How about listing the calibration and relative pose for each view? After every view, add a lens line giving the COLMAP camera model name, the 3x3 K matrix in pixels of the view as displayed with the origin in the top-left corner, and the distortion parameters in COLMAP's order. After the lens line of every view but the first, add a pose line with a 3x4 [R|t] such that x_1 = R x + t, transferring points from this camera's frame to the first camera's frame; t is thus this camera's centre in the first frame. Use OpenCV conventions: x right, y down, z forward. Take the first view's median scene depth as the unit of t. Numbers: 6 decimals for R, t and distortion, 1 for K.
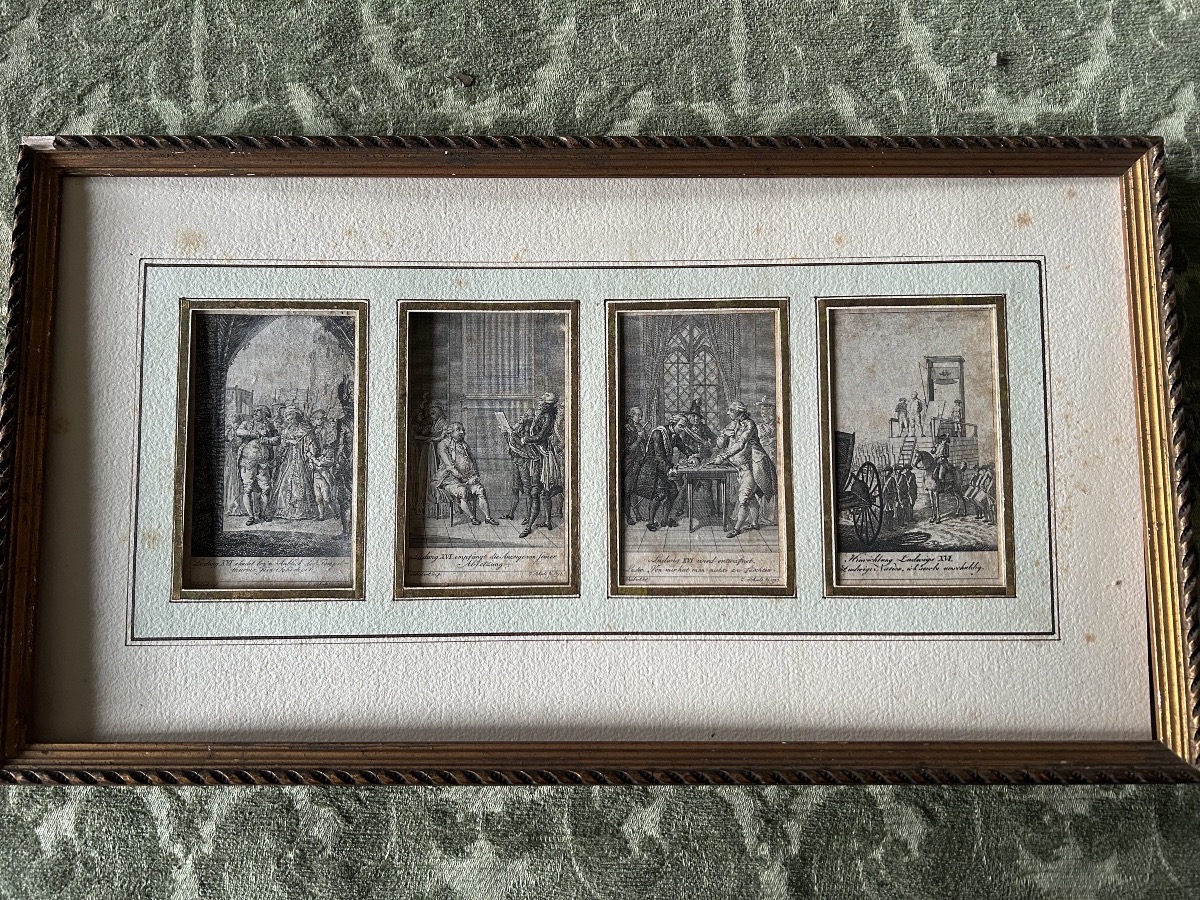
lens RADIAL K [[917.3, 0, 594.1], [0, 917.3, 450.1], [0, 0, 1]] dist [0.133481, 0.001701]
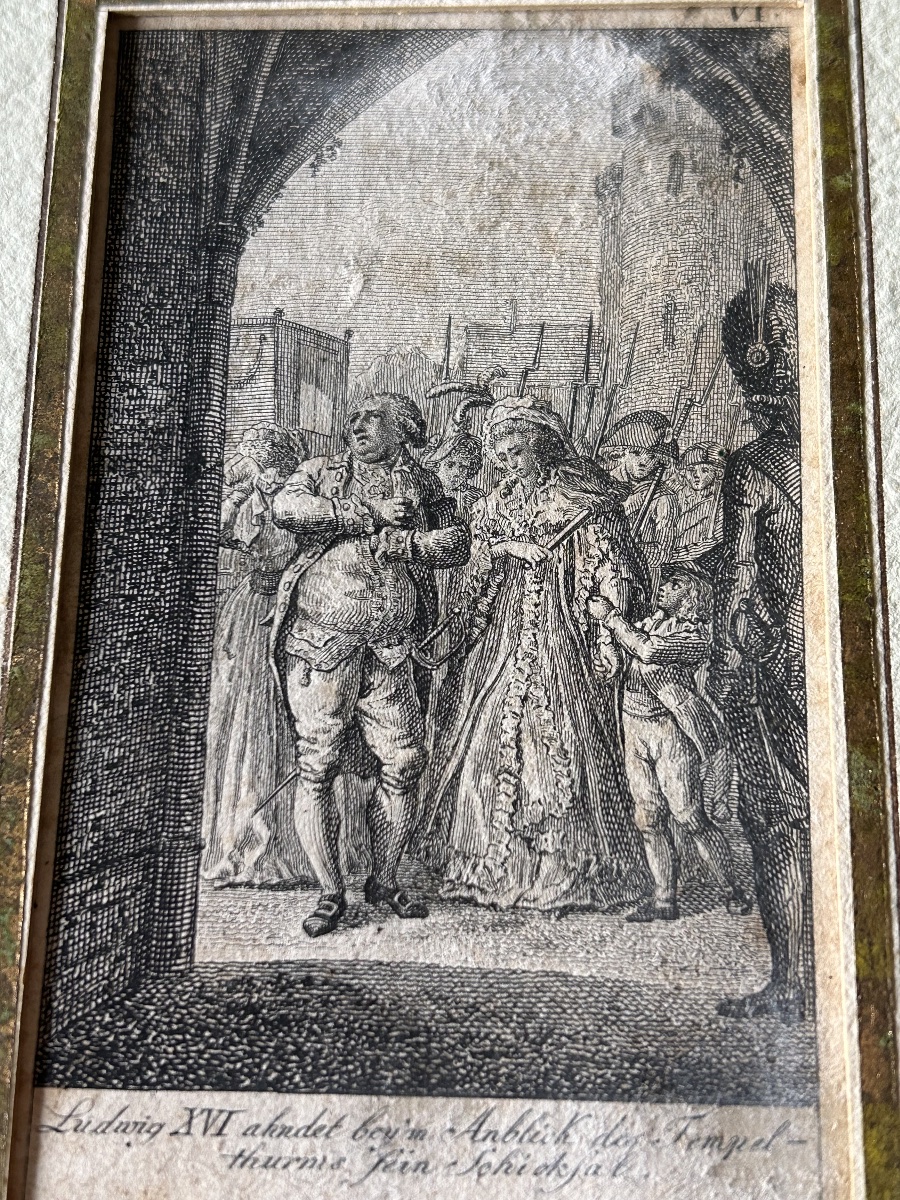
lens RADIAL K [[1755.3, 0, 453.0], [0, 1755.3, 605.4], [0, 0, 1]] dist [0.101315, 0.000000]
pose [[0.863743, -0.109526, -0.491885, -0.134904], [0.027624, 0.984918, -0.170800, 0.071155], [0.503174, 0.133939, 0.853742, 0.627944]]
